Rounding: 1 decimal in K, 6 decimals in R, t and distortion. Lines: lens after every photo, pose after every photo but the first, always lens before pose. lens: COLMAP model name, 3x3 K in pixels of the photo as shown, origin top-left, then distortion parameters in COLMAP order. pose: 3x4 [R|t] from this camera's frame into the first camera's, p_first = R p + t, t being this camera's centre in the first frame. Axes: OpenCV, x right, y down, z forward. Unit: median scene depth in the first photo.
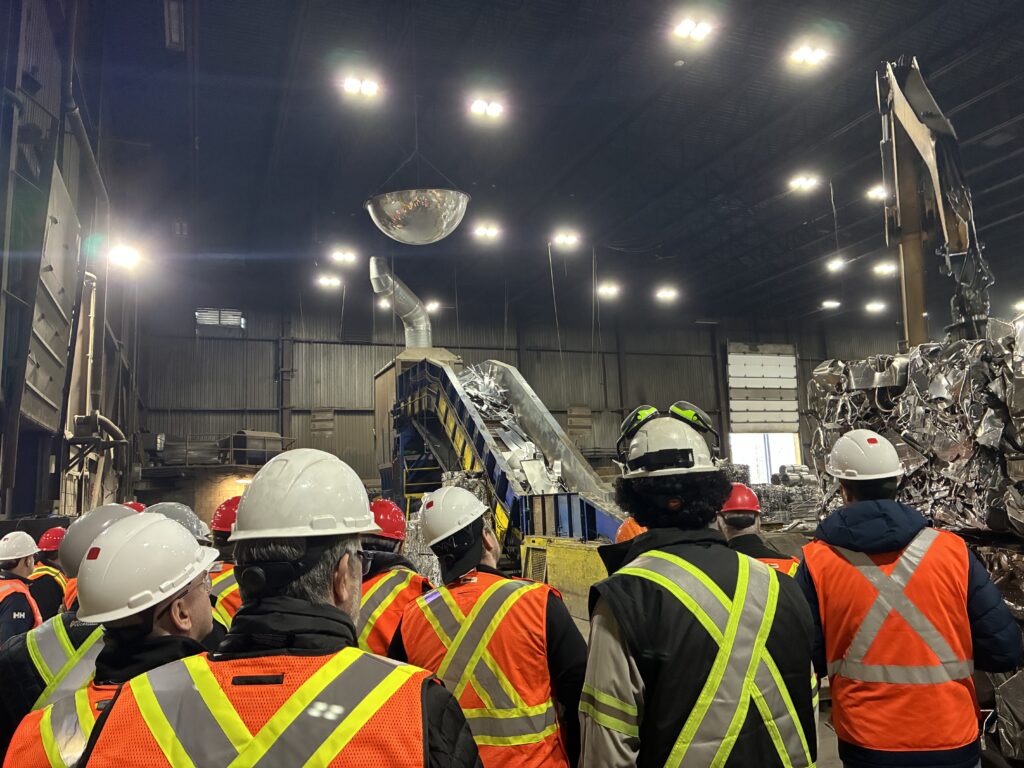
lens RADIAL K [[766.8, 0, 525.3], [0, 766.8, 381.5], [0, 0, 1]] dist [0.074807, -0.100566]
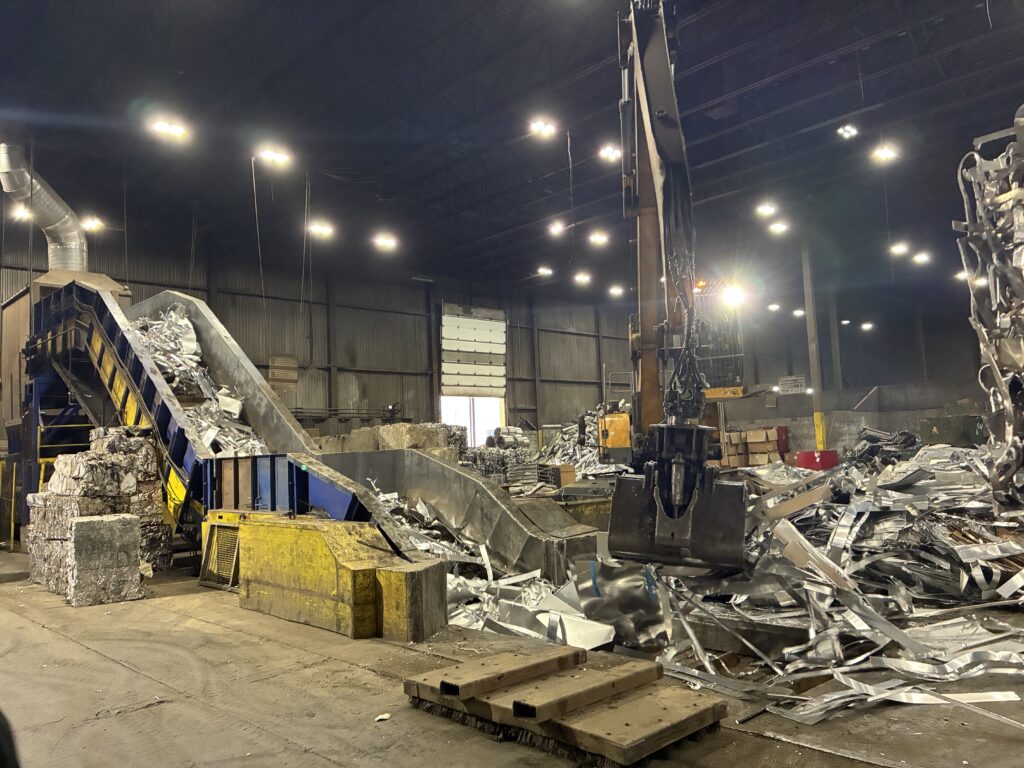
lens RADIAL K [[766.8, 0, 525.3], [0, 766.8, 381.5], [0, 0, 1]] dist [0.074807, -0.100566]
pose [[0.926626, 0.034765, 0.374374, -0.001005], [-0.051215, 0.998106, 0.034078, 0.017201], [-0.372481, -0.050751, 0.926651, 0.099938]]
